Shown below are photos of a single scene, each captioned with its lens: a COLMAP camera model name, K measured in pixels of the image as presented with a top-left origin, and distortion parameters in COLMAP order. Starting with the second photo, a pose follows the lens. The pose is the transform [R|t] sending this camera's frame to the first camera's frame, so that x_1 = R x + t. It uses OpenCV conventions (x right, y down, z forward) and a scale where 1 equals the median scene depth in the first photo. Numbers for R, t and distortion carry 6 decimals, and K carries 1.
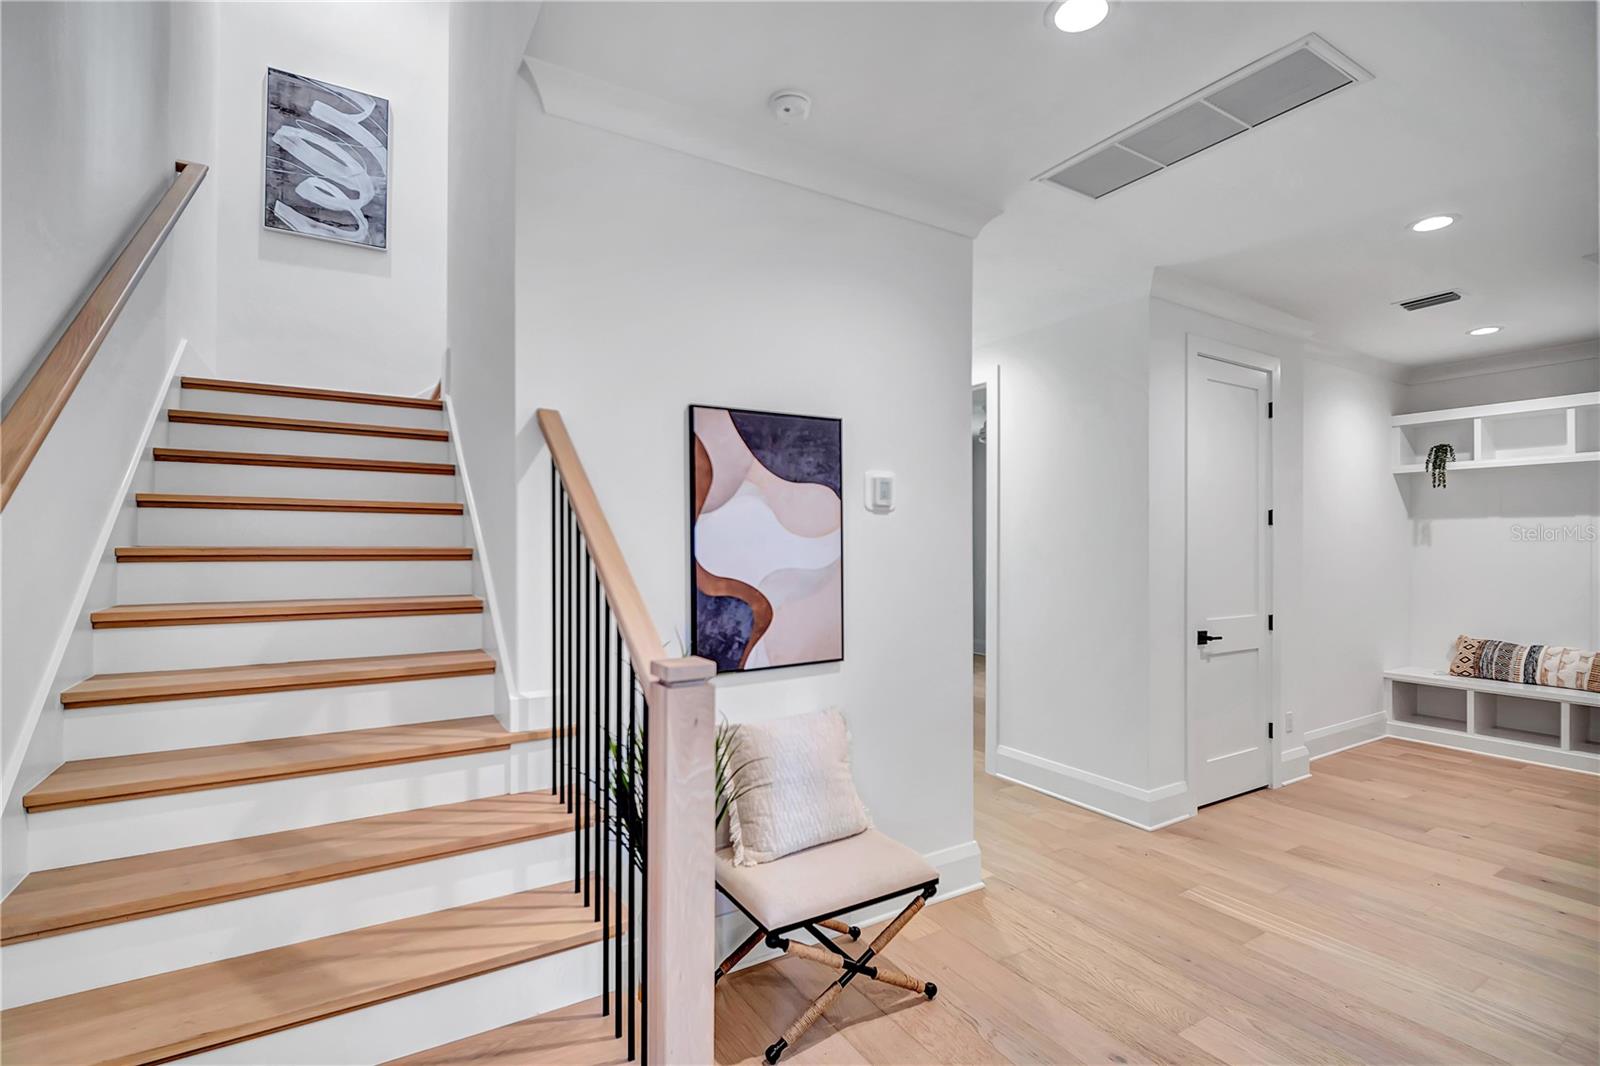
lens RADIAL K [[742.7, 0, 803.9], [0, 742.7, 533.5], [0, 0, 1]] dist [-0.001364, -0.006068]
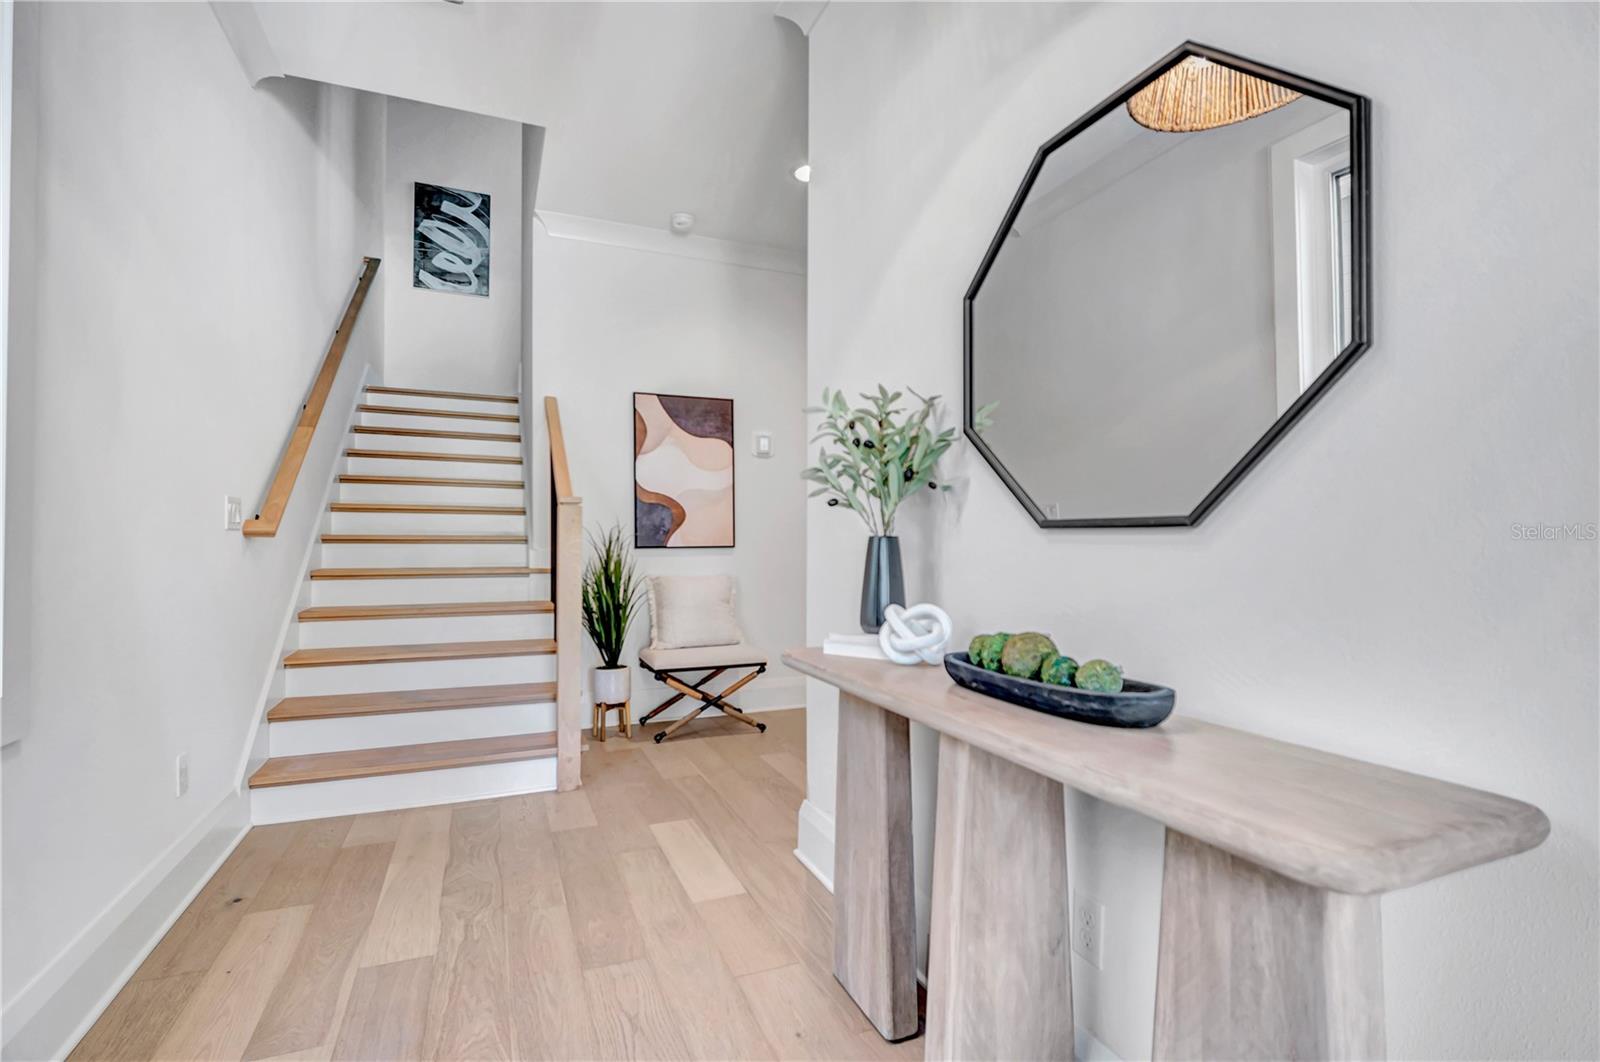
lens RADIAL K [[742.7, 0, 795.6], [0, 742.7, 533.5], [0, 0, 1]] dist [-0.001364, -0.006068]
pose [[0.987332, -0.001201, -0.158666, 0.444282], [0.001412, 0.999998, 0.001219, 0.138909], [0.158664, -0.001427, 0.987332, -0.587994]]
